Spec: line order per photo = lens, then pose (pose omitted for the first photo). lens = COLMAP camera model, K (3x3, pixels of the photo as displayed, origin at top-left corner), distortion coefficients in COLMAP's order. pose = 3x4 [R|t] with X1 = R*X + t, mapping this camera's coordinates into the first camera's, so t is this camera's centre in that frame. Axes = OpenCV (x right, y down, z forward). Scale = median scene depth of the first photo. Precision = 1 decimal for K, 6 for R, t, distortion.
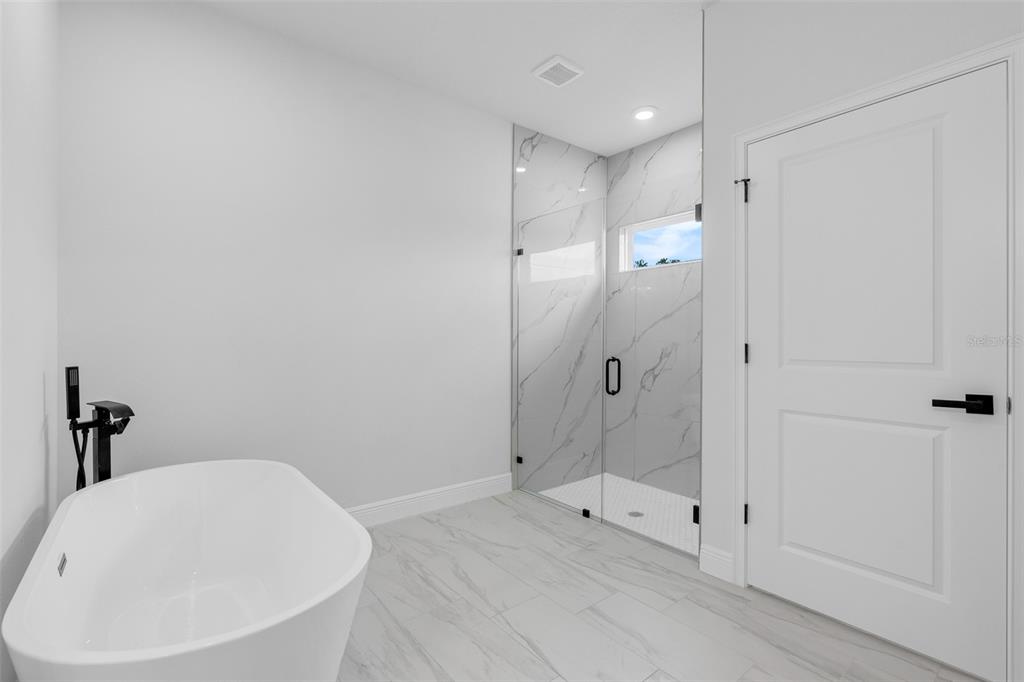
lens RADIAL K [[464.3, 0, 505.8], [0, 464.3, 342.8], [0, 0, 1]] dist [-0.003015, 0.001922]
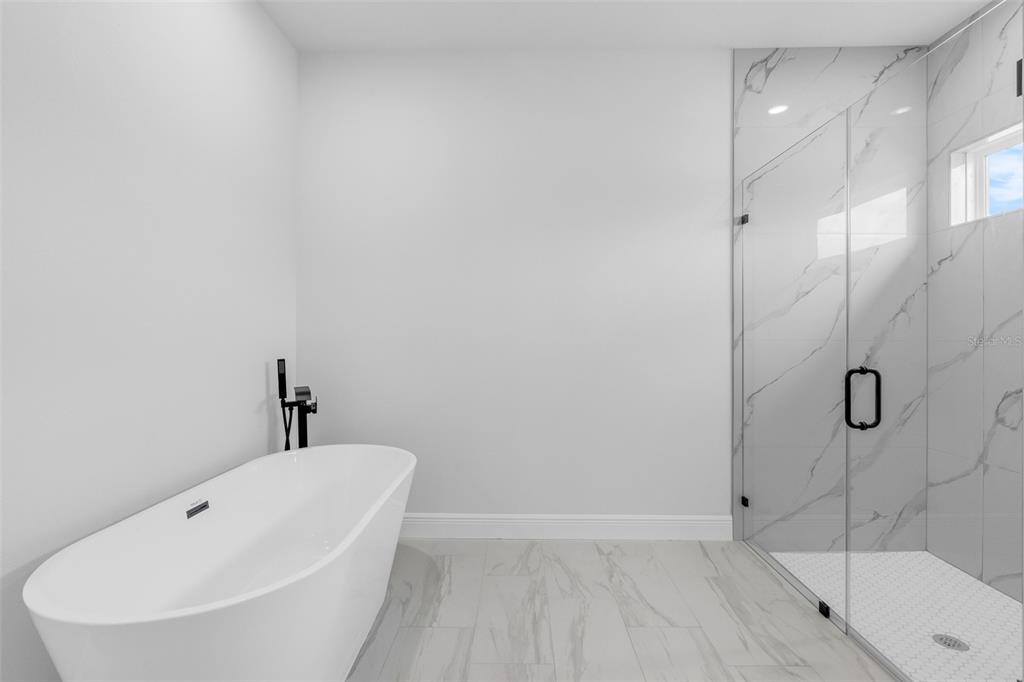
lens RADIAL K [[464.3, 0, 512.1], [0, 464.3, 336.3], [0, 0, 1]] dist [-0.003015, 0.001922]
pose [[0.777828, -0.002322, -0.628473, 0.206206], [-0.003519, 0.999961, -0.008050, -0.002196], [0.628467, 0.008473, 0.777790, 0.196305]]
